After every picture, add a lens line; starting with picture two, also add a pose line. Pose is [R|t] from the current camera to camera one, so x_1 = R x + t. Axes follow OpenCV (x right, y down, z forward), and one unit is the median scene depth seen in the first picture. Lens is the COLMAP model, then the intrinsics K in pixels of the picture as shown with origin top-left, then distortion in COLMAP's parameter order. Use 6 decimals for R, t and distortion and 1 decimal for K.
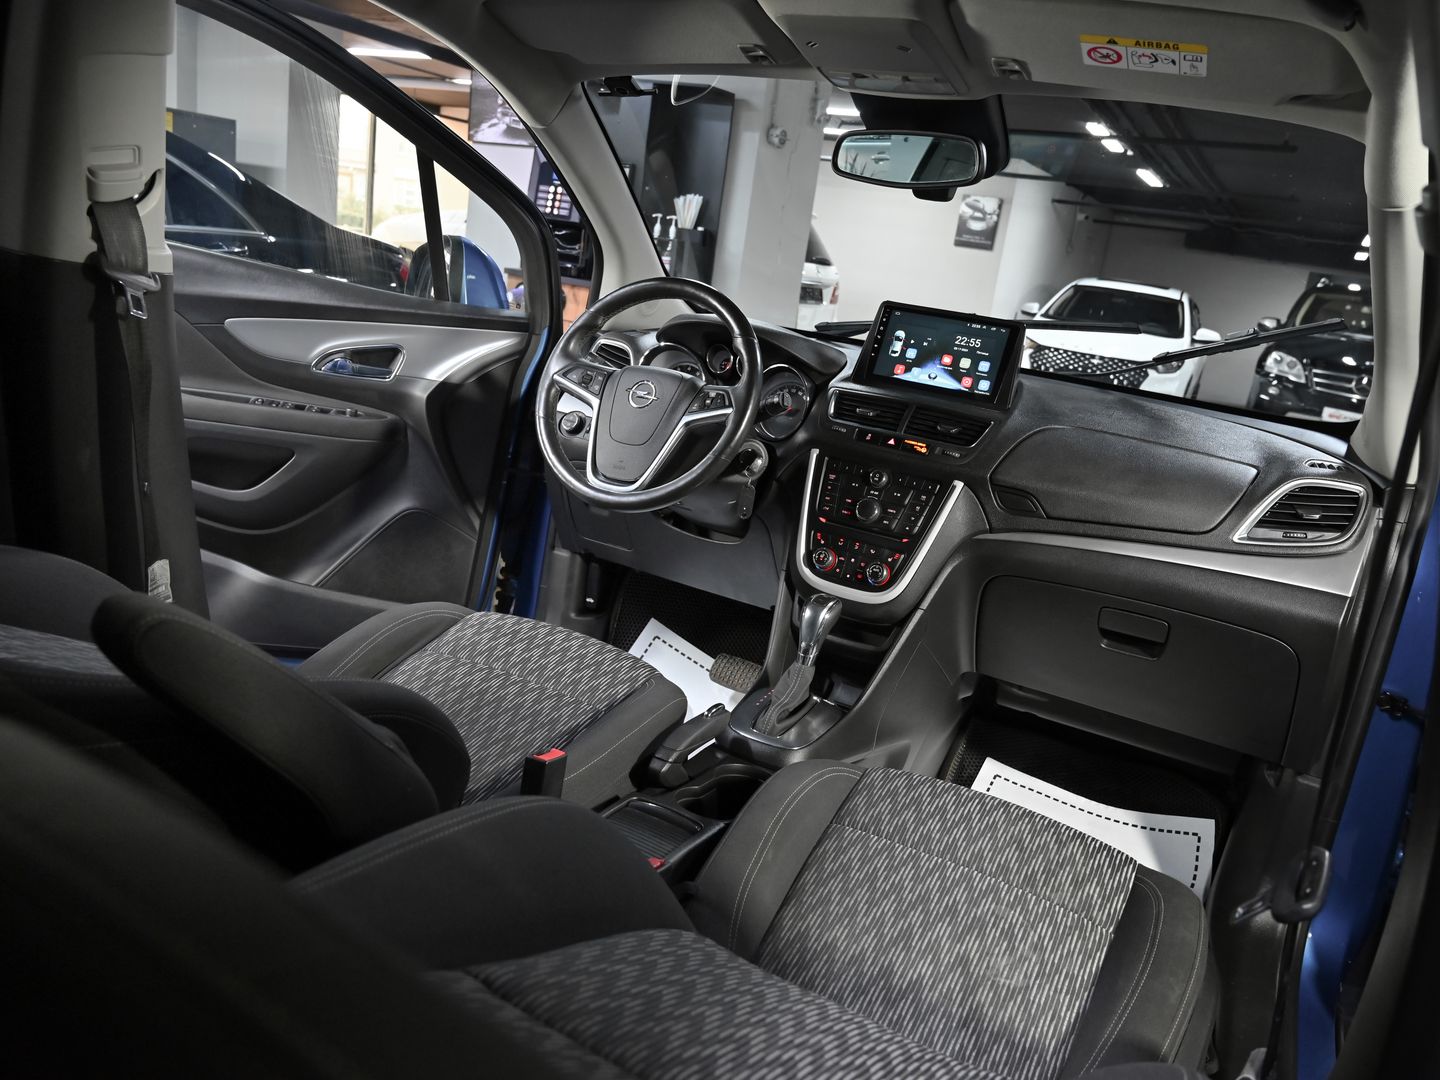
lens RADIAL K [[1102.9, 0, 720.0], [0, 1102.9, 540.0], [0, 0, 1]] dist [-0.003962, -0.001651]
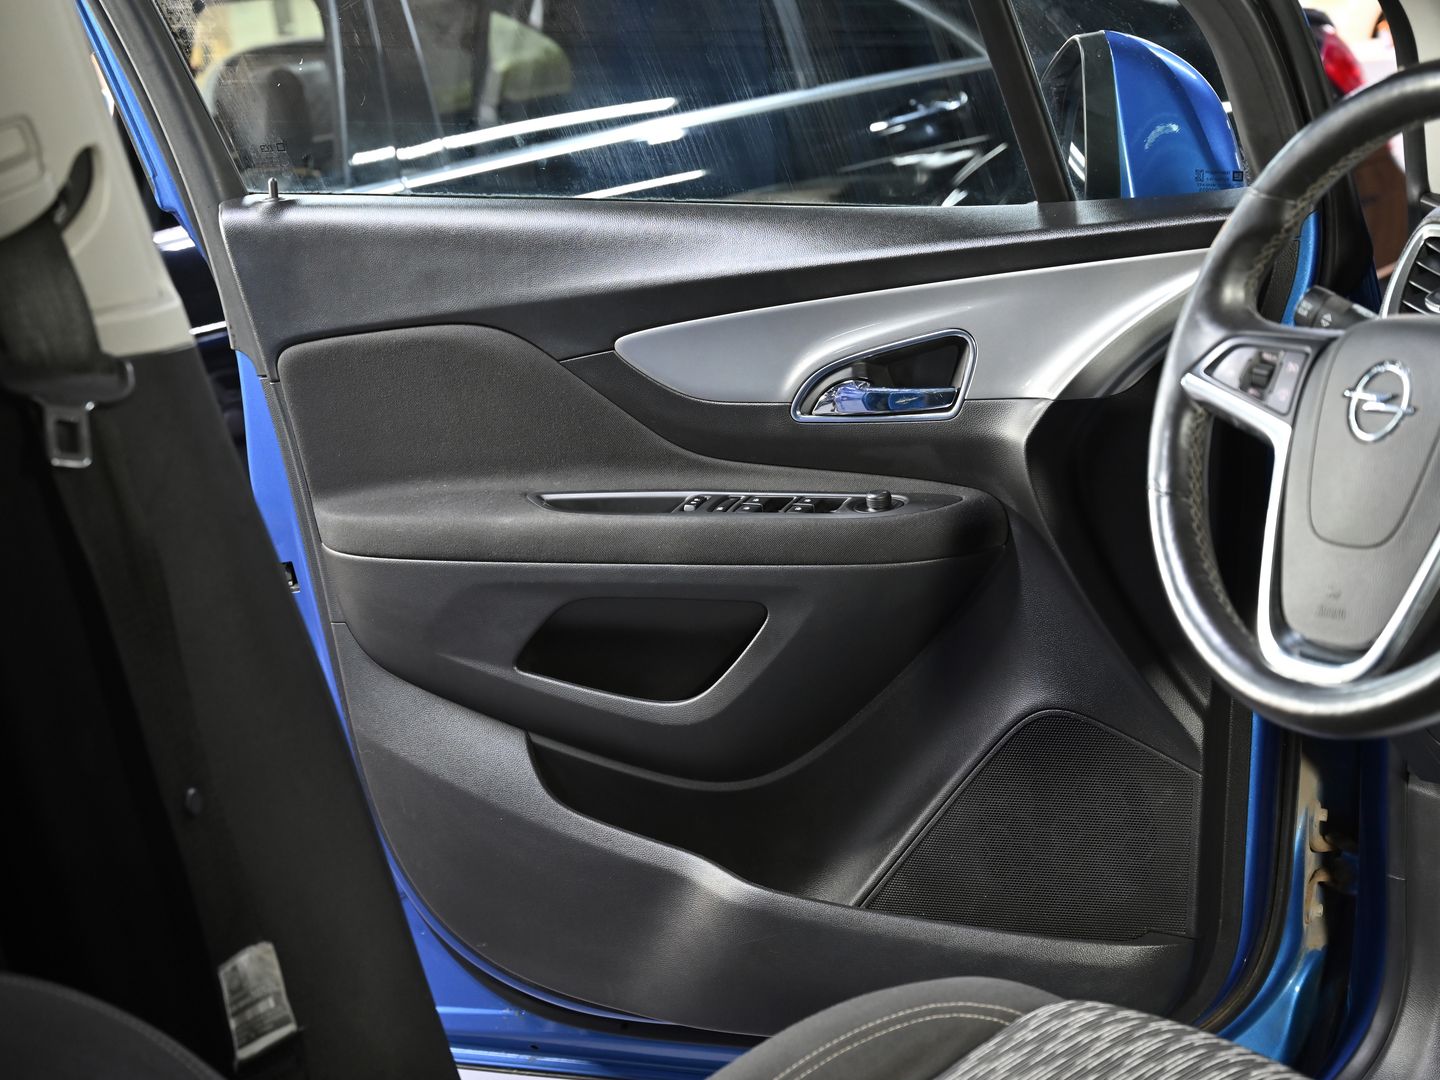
lens RADIAL K [[2454.5, 0, 720.0], [0, 2454.5, 540.0], [0, 0, 1]] dist [0.006896, 0.006395]
pose [[0.790833, -0.105266, -0.602911, 0.198842], [0.088337, 0.994415, -0.057749, -0.050610], [0.605623, -0.007589, 0.795715, 0.196037]]
